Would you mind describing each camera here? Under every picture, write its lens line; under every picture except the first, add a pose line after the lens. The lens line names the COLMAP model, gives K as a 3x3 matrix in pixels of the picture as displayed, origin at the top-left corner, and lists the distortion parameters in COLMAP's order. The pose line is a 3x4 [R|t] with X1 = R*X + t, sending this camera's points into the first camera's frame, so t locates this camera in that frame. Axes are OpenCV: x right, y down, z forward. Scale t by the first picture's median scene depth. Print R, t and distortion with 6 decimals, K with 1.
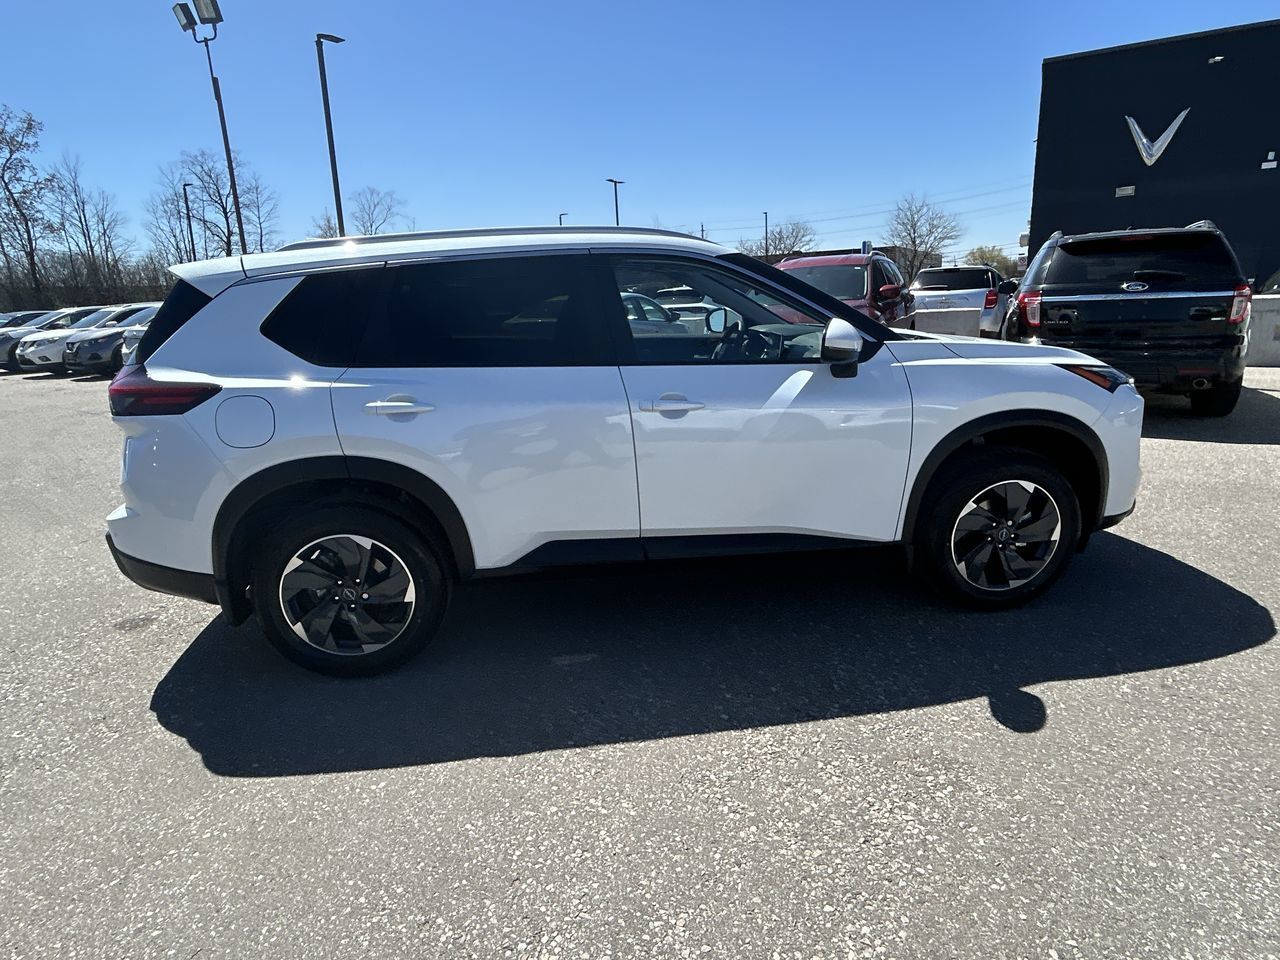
lens RADIAL K [[717.3, 0, 640.8], [0, 717.3, 471.9], [0, 0, 1]] dist [-0.012518, 0.008979]
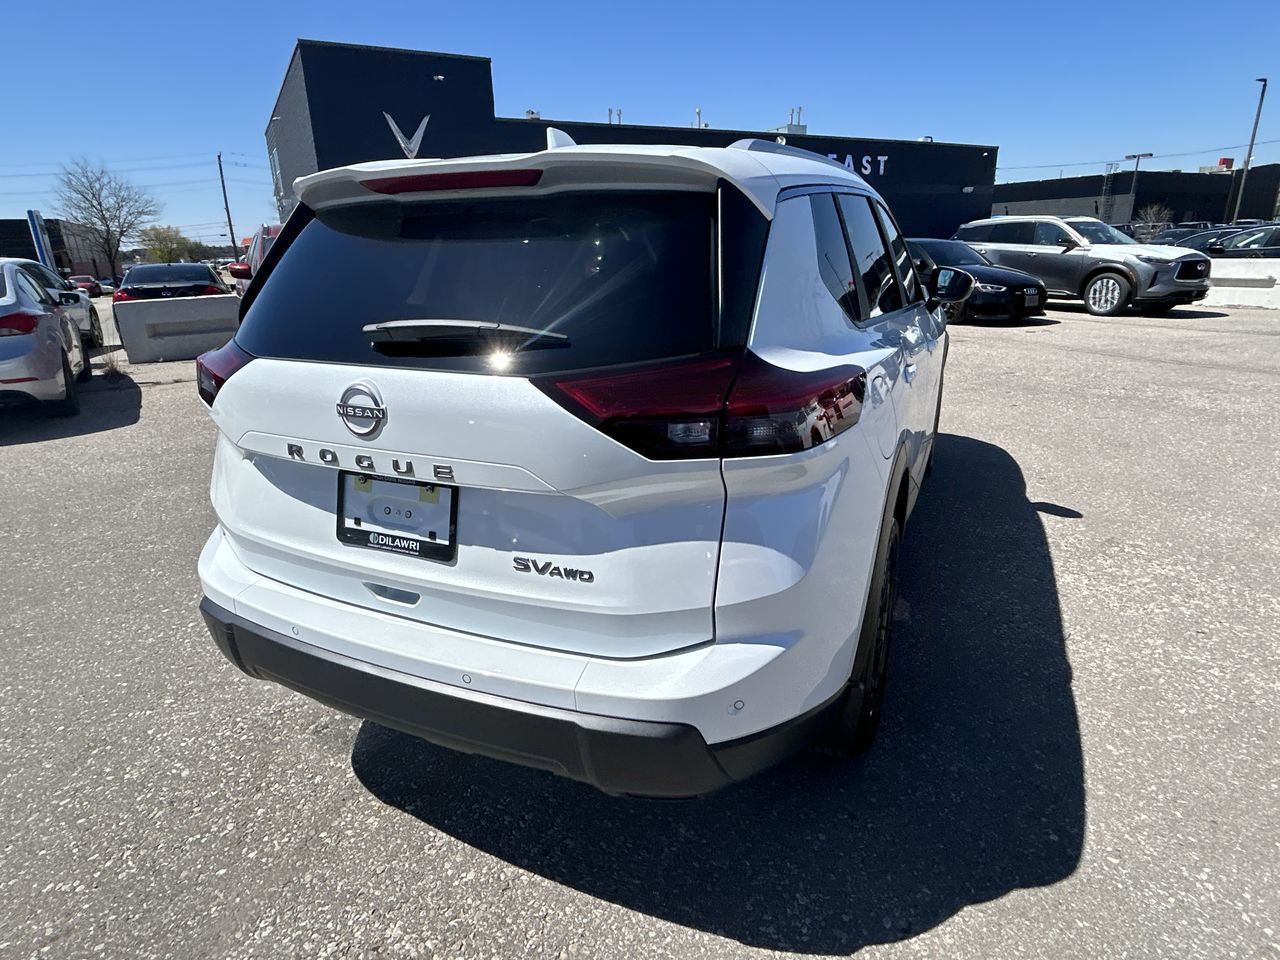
lens RADIAL K [[717.3, 0, 639.6], [0, 717.3, 471.6], [0, 0, 1]] dist [-0.012518, 0.008979]
pose [[0.530437, -0.227510, 0.816625, -1.045586], [0.209812, 0.968577, 0.133561, -0.134039], [-0.821350, 0.100492, 0.561503, 0.710456]]
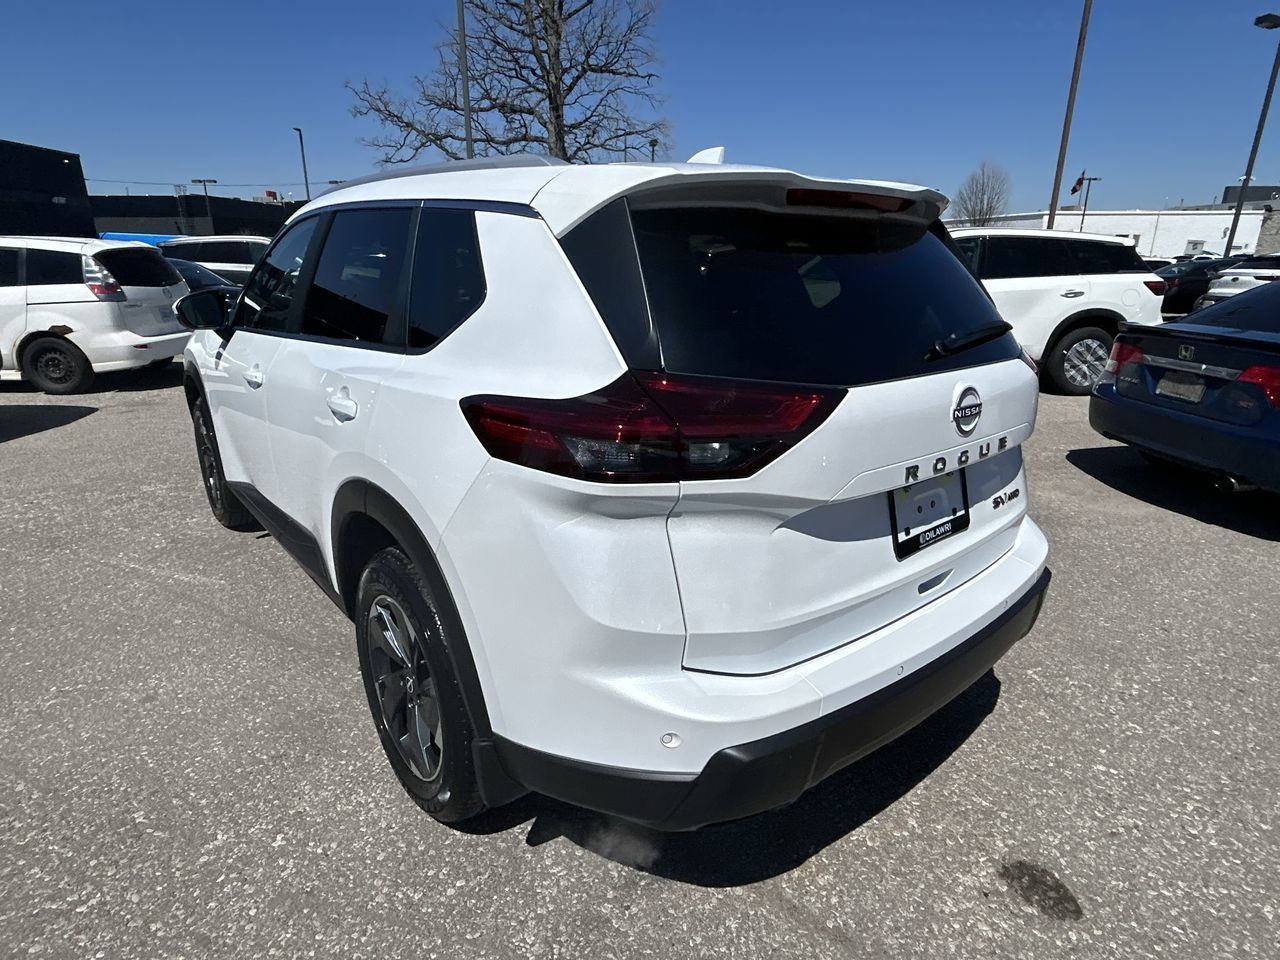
lens RADIAL K [[717.3, 0, 639.4], [0, 717.3, 476.0], [0, 0, 1]] dist [-0.012518, 0.008979]
pose [[-0.526472, -0.211475, 0.823472, -1.056556], [0.232127, 0.896017, 0.378511, -0.351220], [-0.817890, 0.390426, -0.422639, 1.537569]]
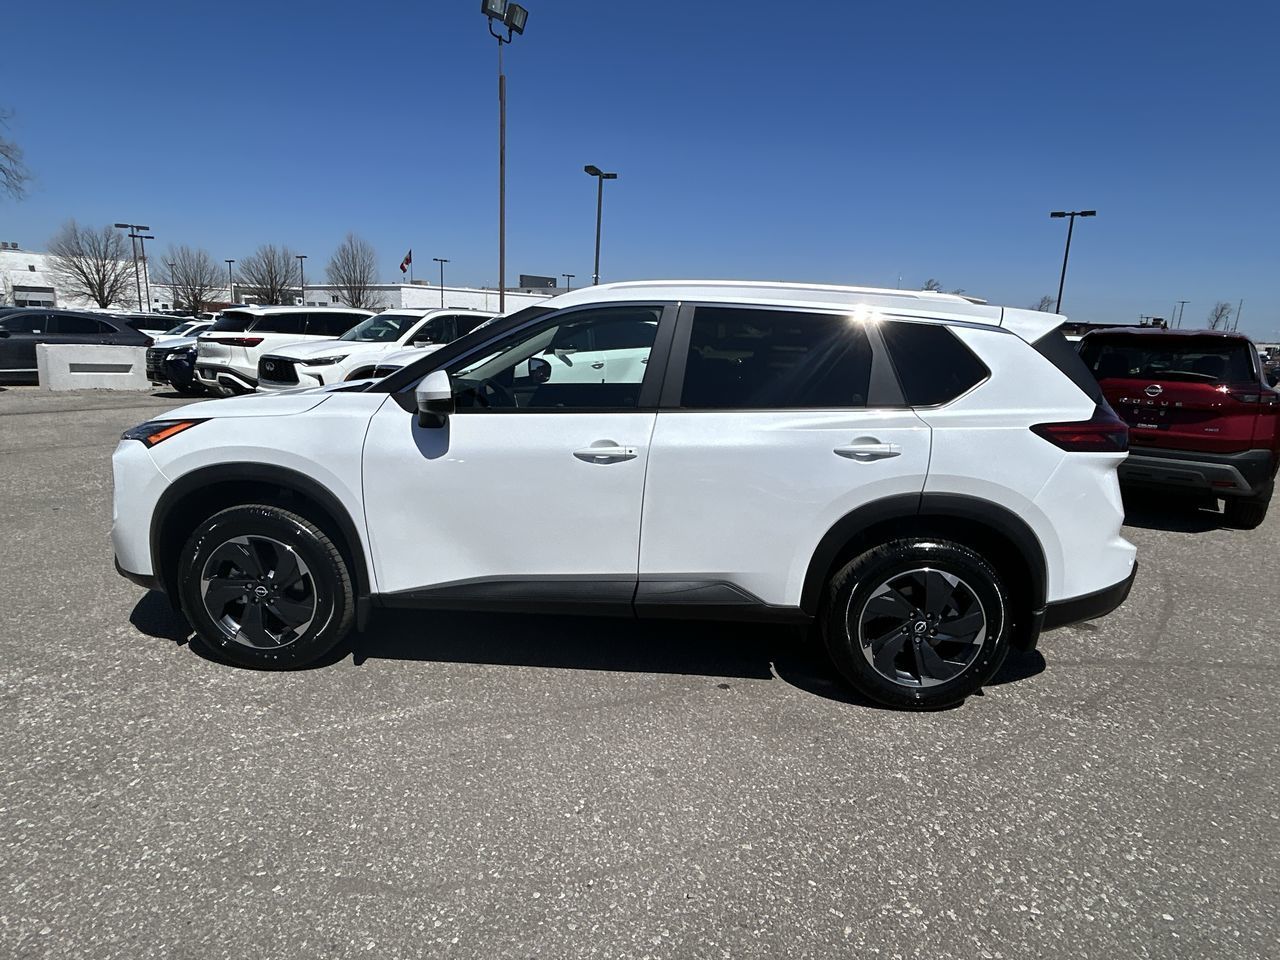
lens RADIAL K [[717.3, 0, 638.9], [0, 717.3, 477.3], [0, 0, 1]] dist [-0.012518, 0.008979]
pose [[-0.983533, -0.027866, 0.178568, -0.249488], [0.052155, 0.902245, 0.428059, -0.606886], [-0.173041, 0.430323, -0.885934, 2.346684]]
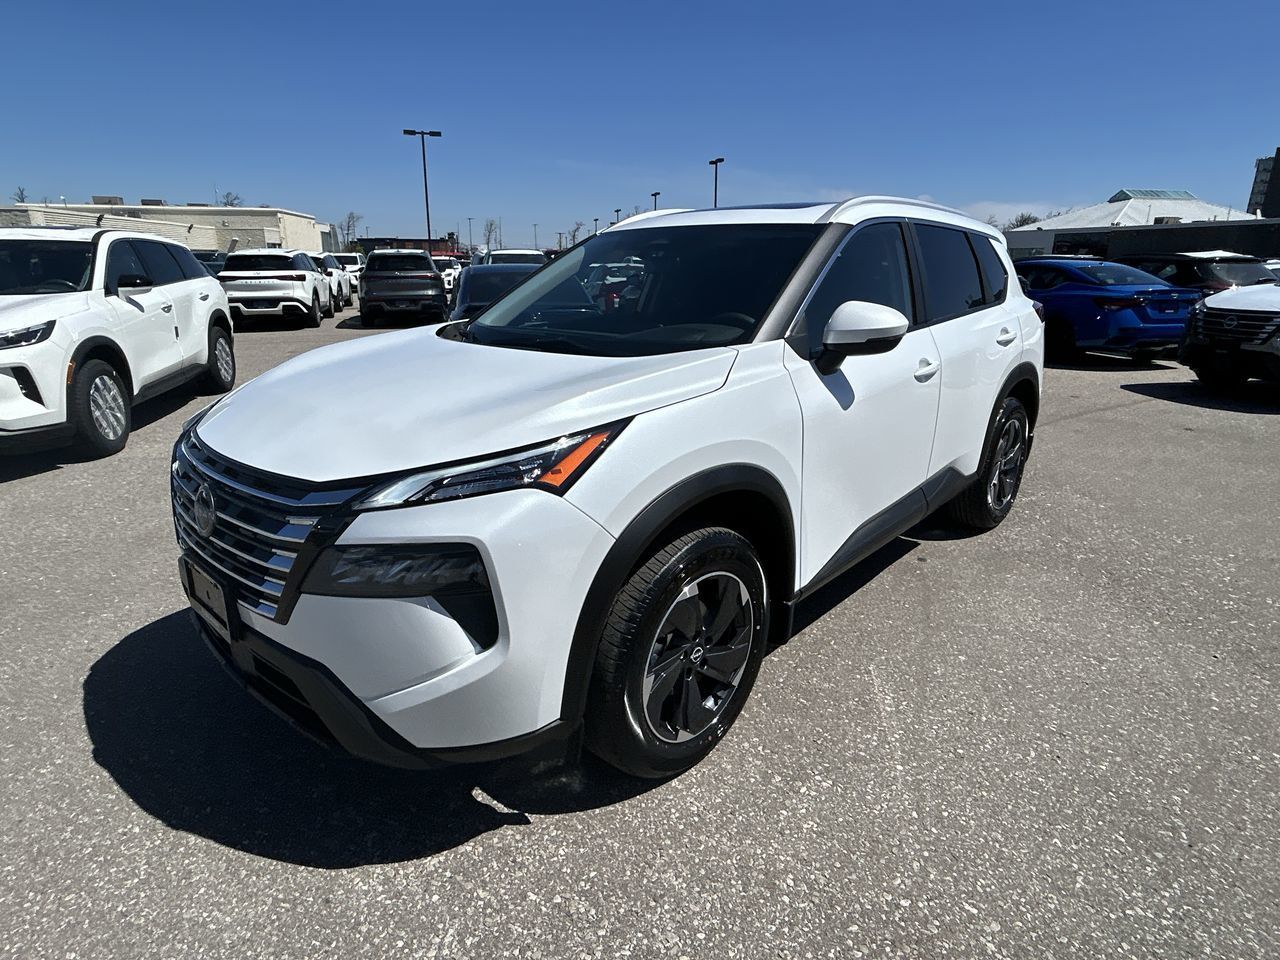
lens RADIAL K [[717.3, 0, 639.2], [0, 717.3, 476.7], [0, 0, 1]] dist [-0.012518, 0.008979]
pose [[-0.765672, 0.227398, -0.601695, 0.871348], [-0.127654, 0.863101, 0.488633, -0.533085], [0.630437, 0.450941, -0.631824, 1.934774]]
